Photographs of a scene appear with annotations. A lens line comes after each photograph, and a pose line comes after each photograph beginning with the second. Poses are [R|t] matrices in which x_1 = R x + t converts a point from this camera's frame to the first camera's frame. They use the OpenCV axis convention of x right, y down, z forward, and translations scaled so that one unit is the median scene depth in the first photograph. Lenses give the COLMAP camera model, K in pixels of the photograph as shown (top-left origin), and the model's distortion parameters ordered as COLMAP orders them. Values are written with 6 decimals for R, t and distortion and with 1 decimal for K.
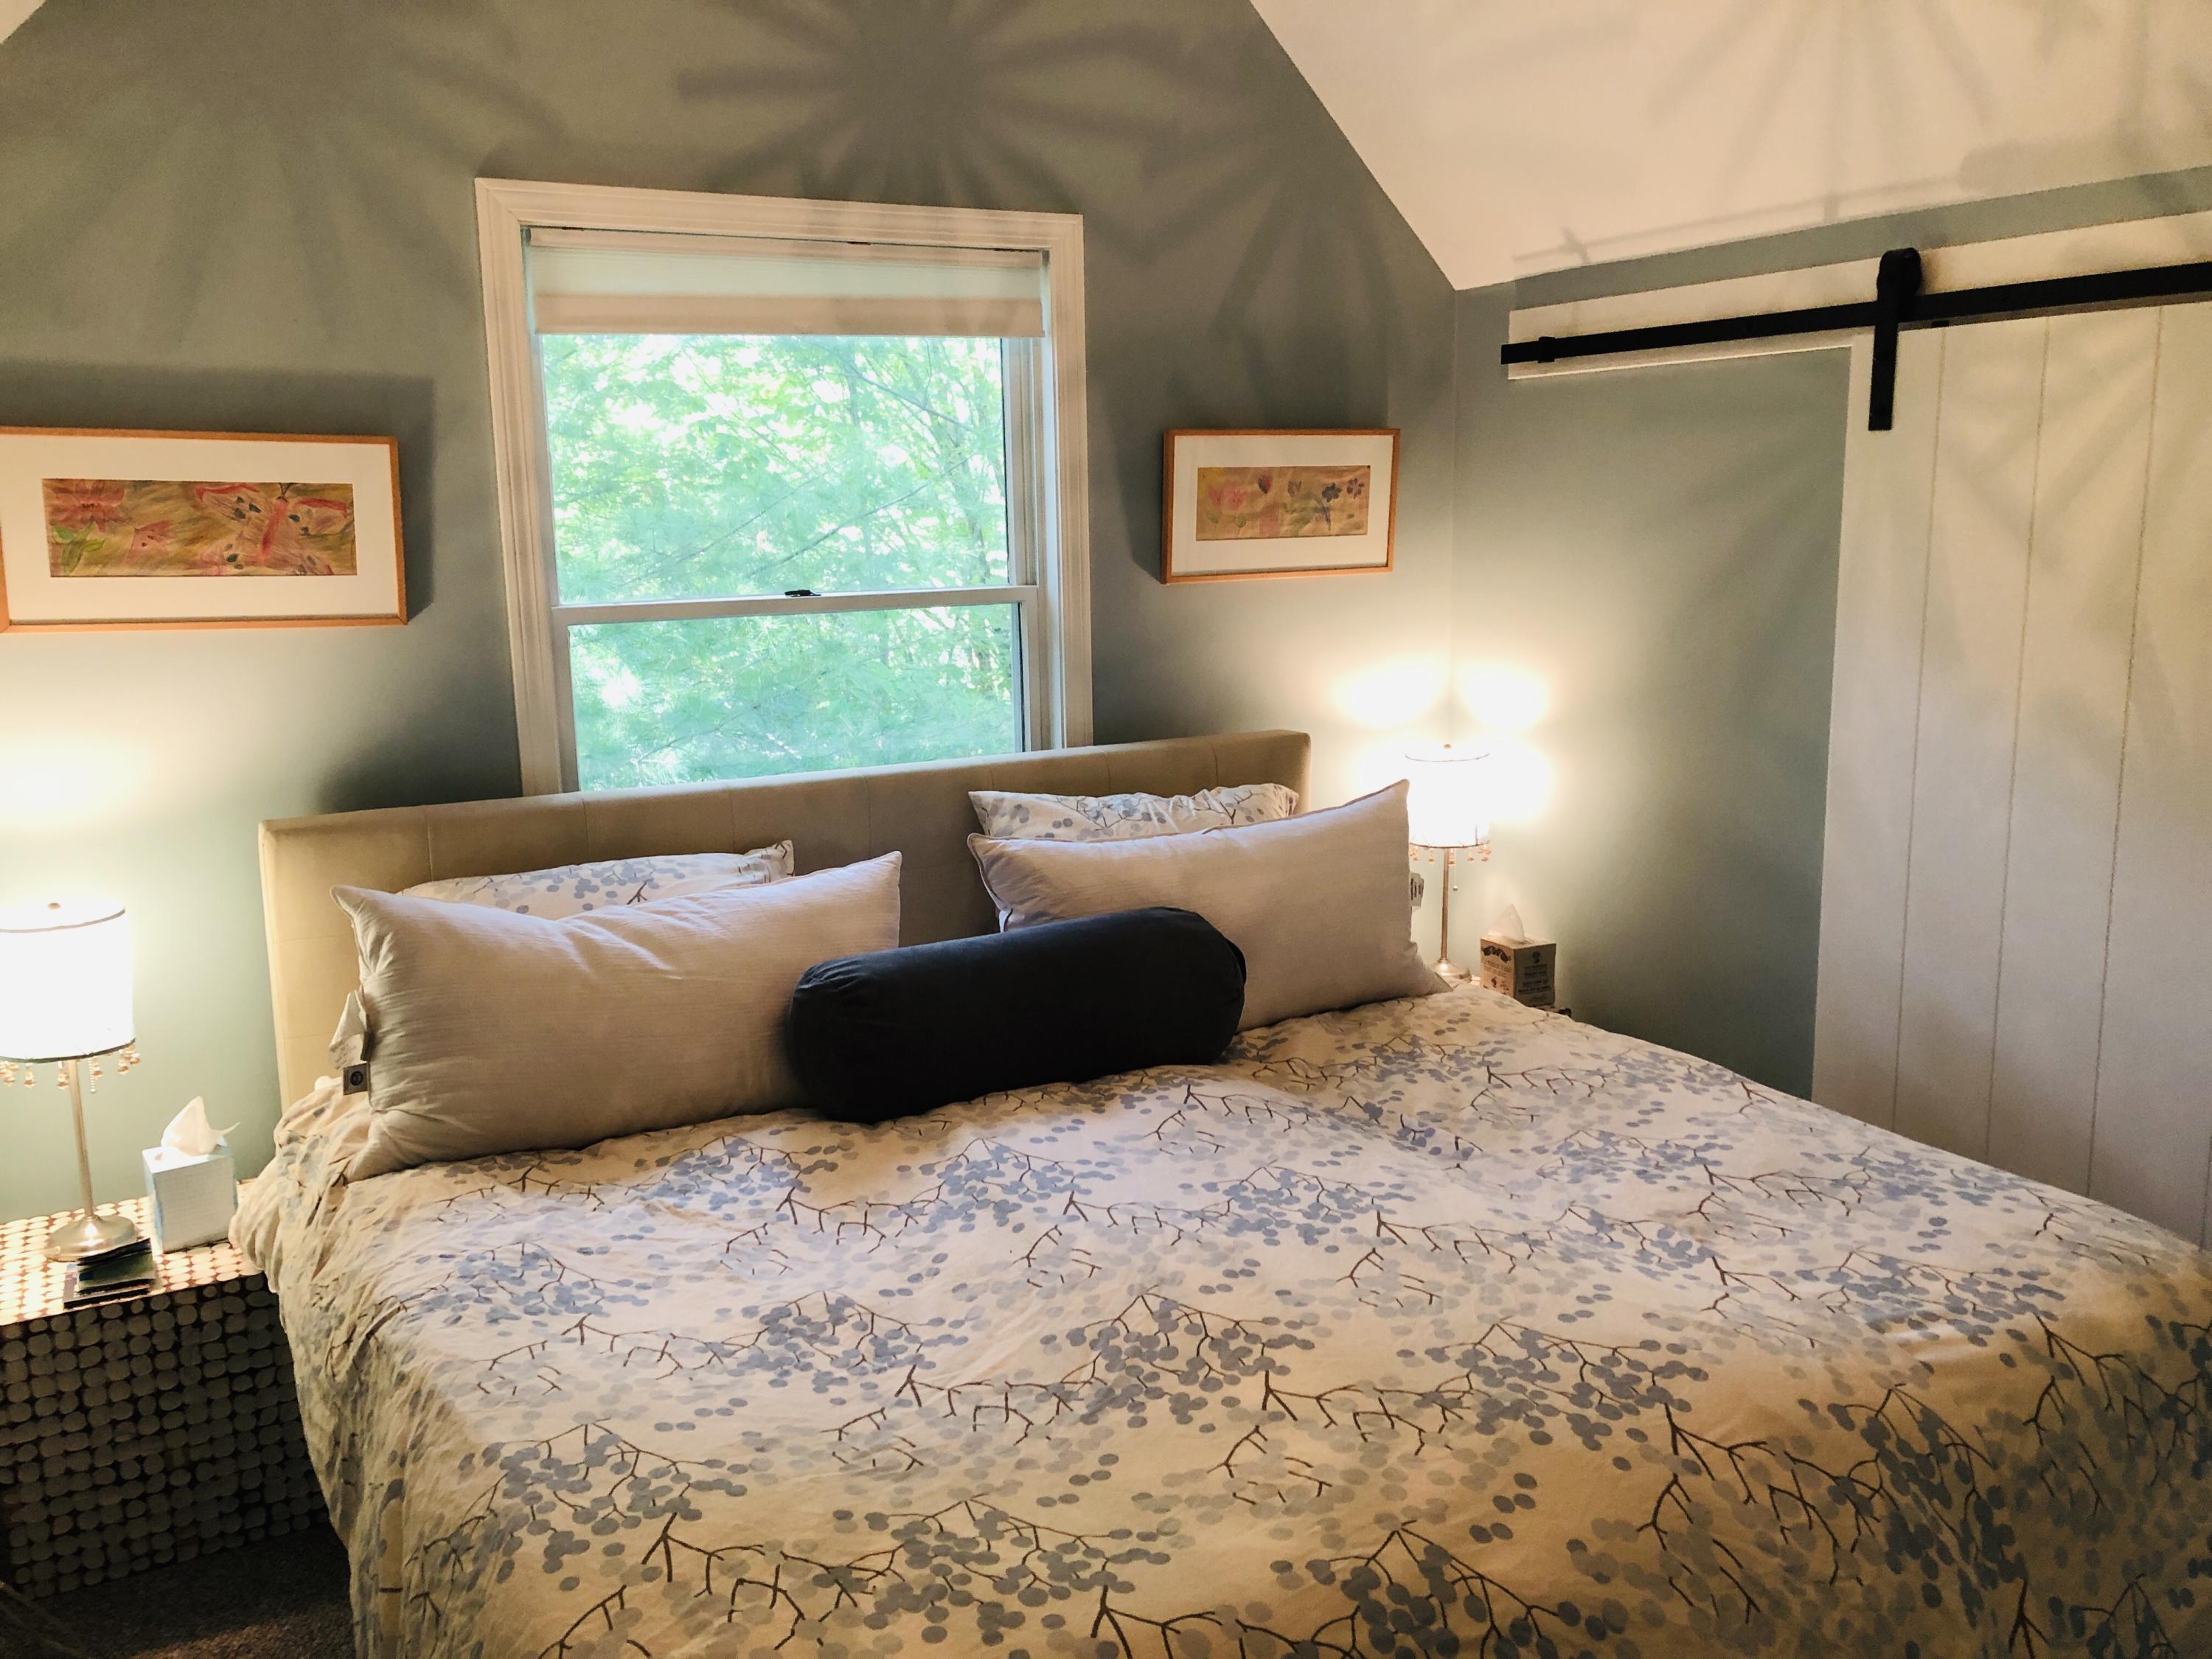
lens RADIAL K [[1813.4, 0, 1085.0], [0, 1813.4, 804.9], [0, 0, 1]] dist [0.036578, -0.030685]
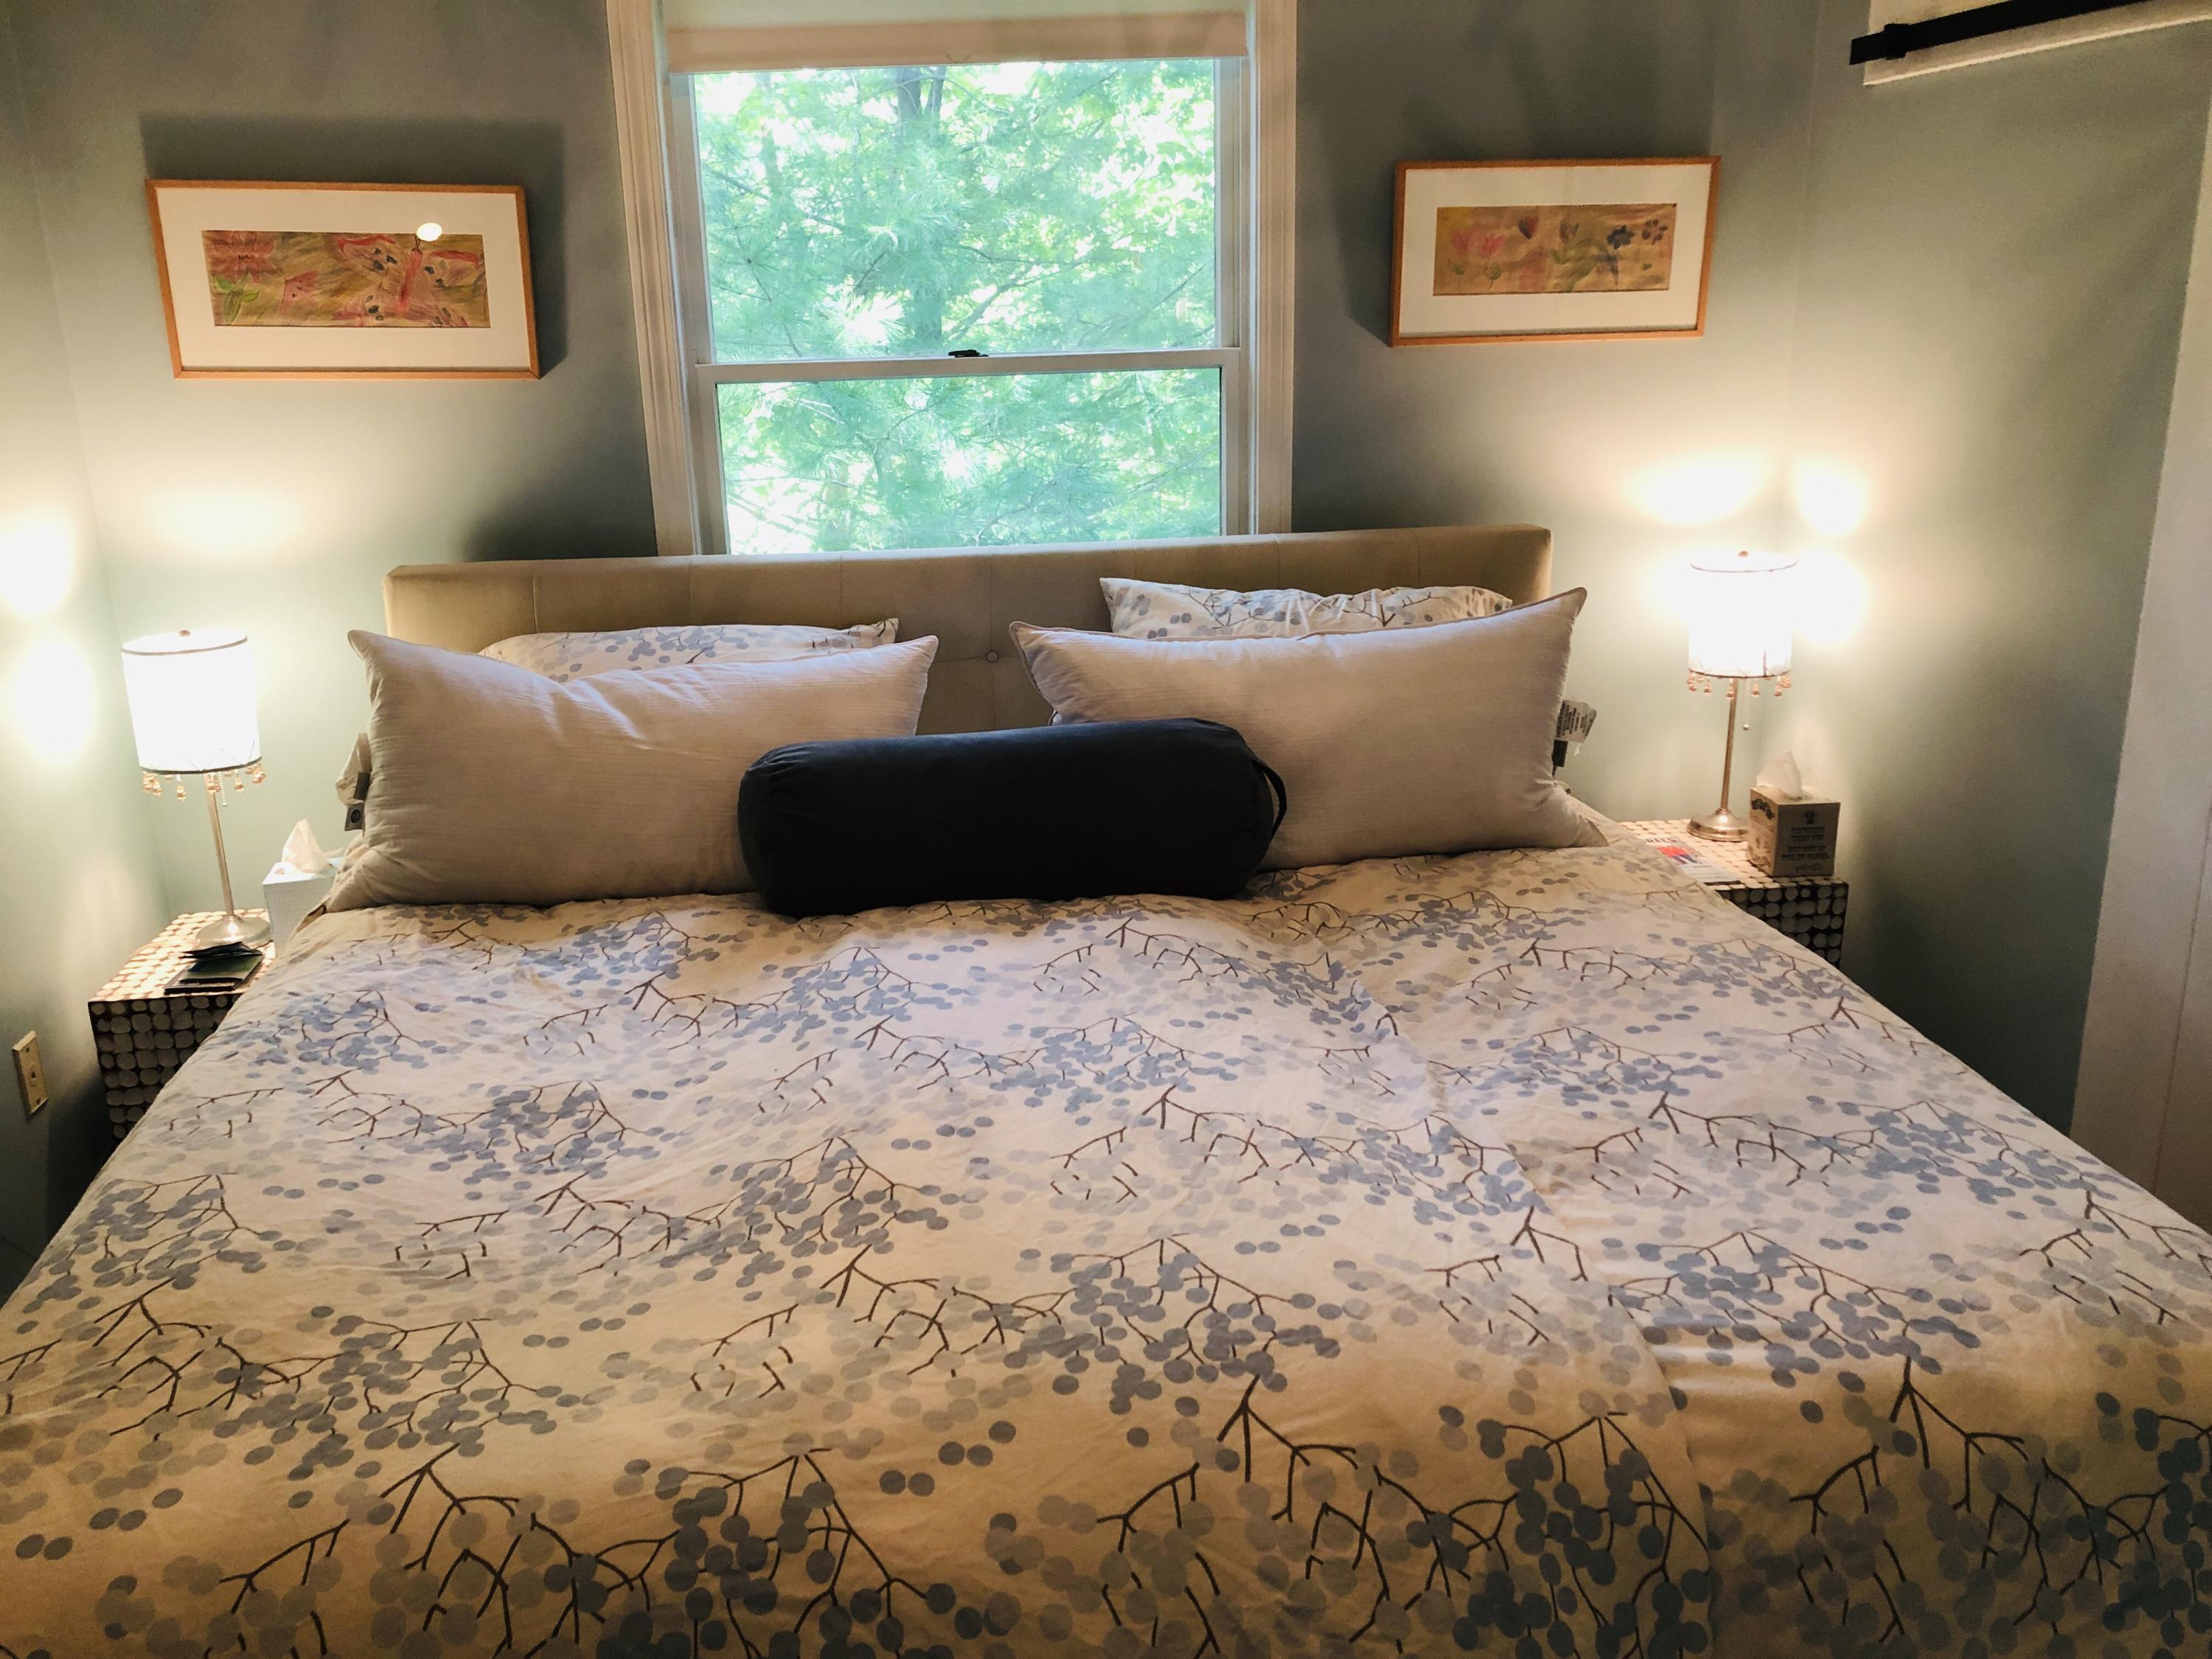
lens RADIAL K [[1813.4, 0, 1094.3], [0, 1813.4, 808.0], [0, 0, 1]] dist [0.036578, -0.030685]
pose [[0.931495, 0.096654, -0.350677, 0.377919], [-0.055362, 0.990492, 0.125941, -0.009704], [0.359515, -0.097900, 0.927990, 0.194994]]
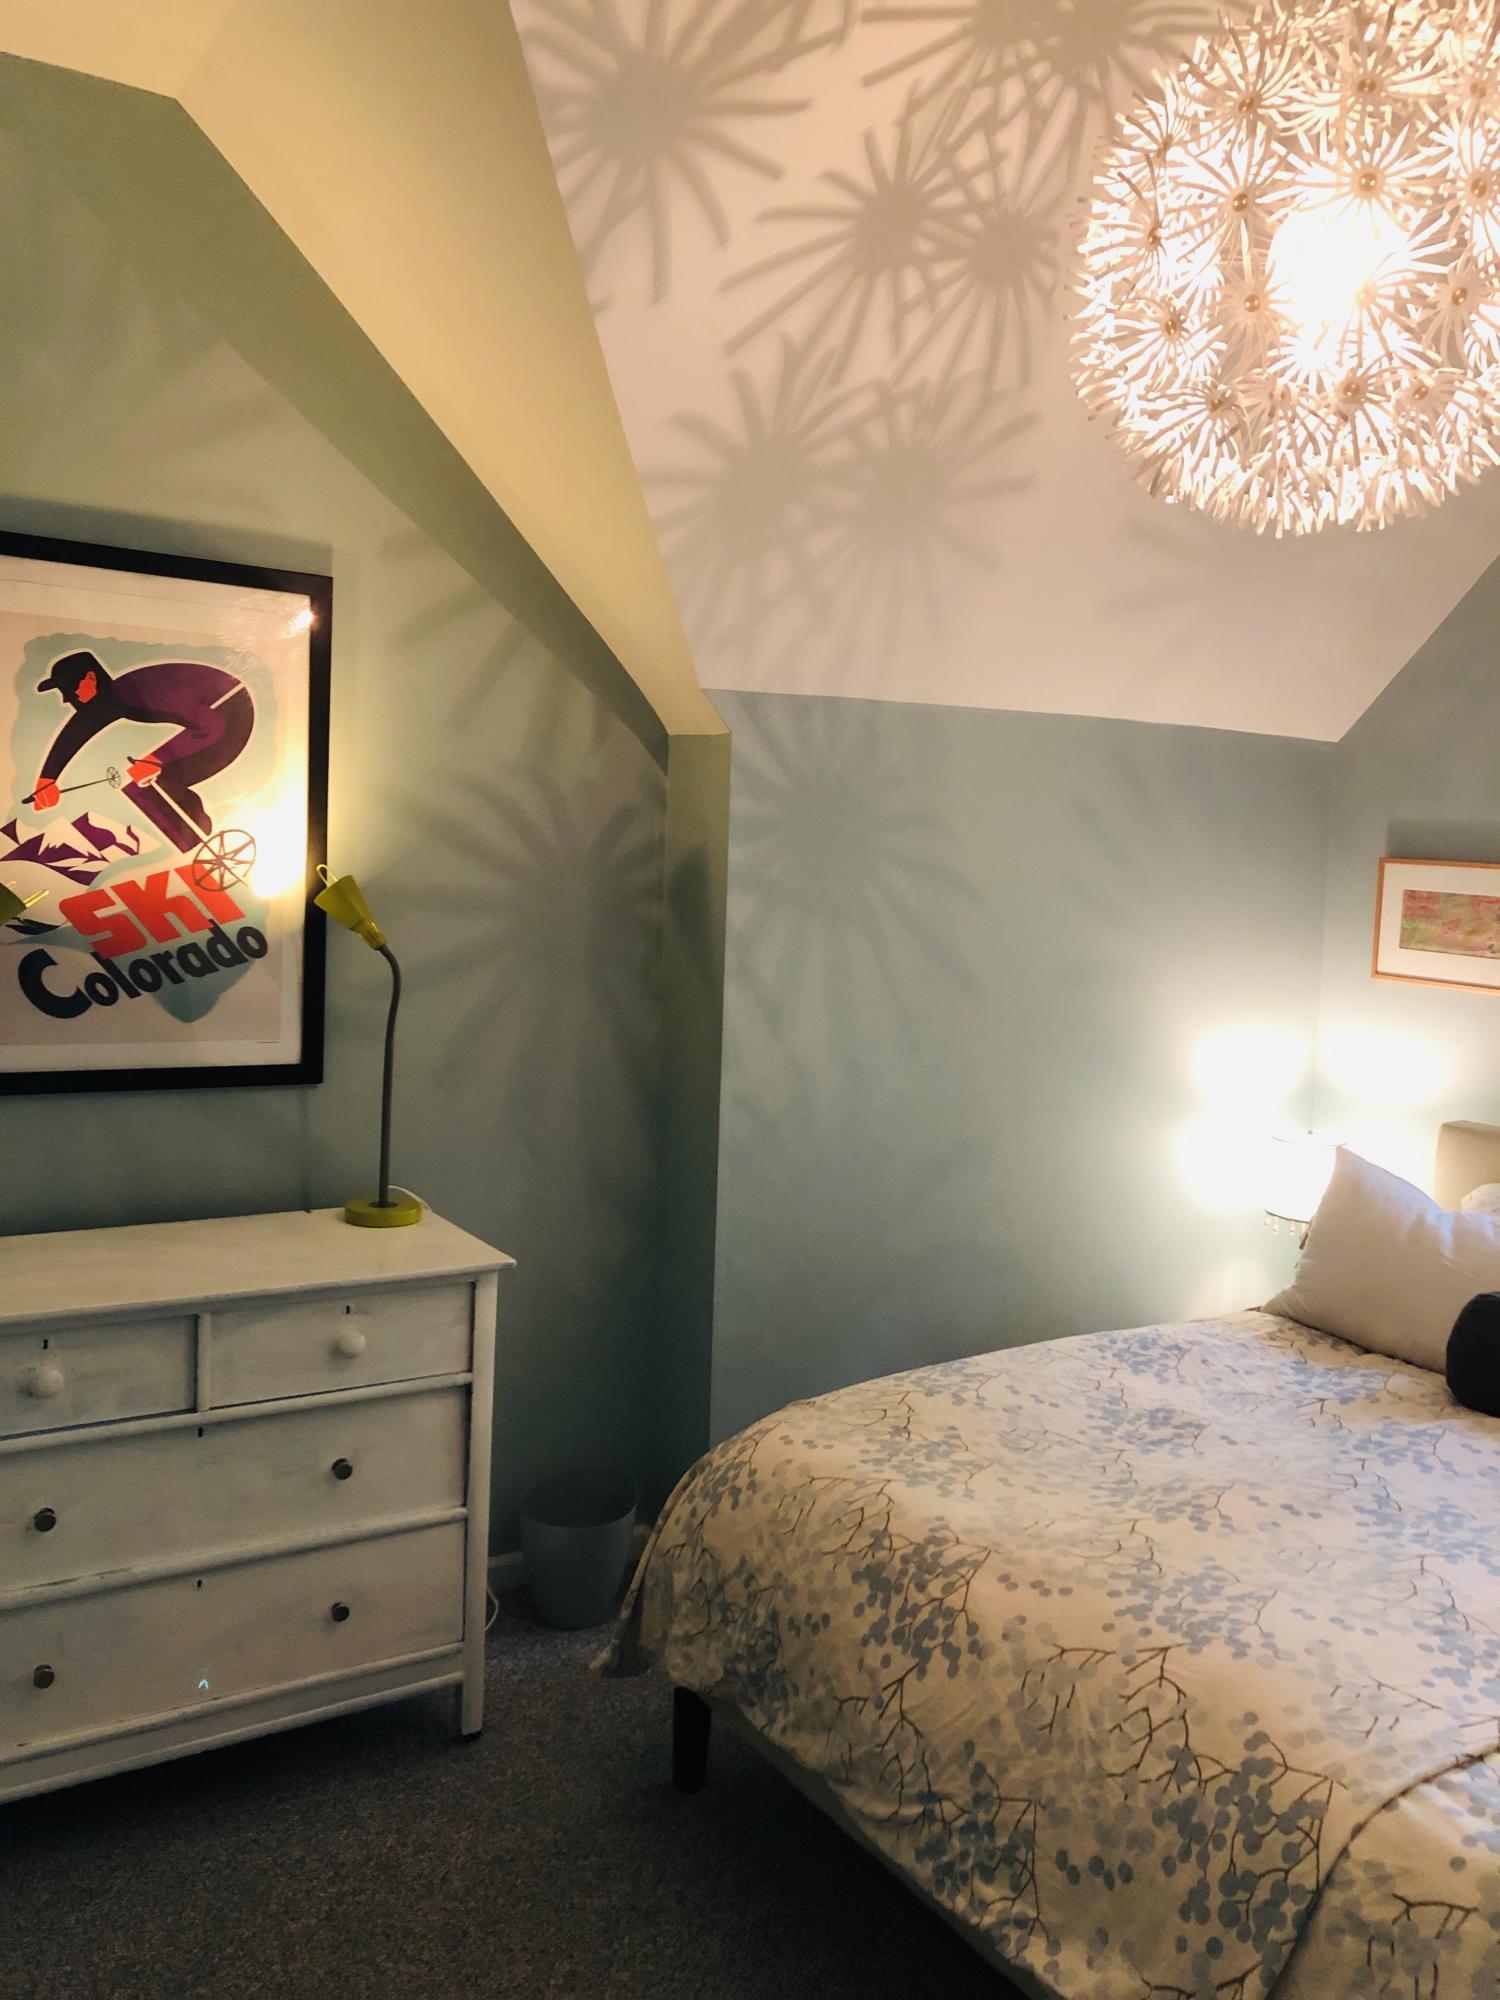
lens RADIAL K [[1639.6, 0, 760.5], [0, 1639.6, 984.3], [0, 0, 1]] dist [0.036578, -0.030685]
pose [[0.063455, 0.096093, -0.993348, 1.037364], [-0.211521, 0.974035, 0.080712, -0.108549], [0.975311, 0.204992, 0.082133, 0.388161]]
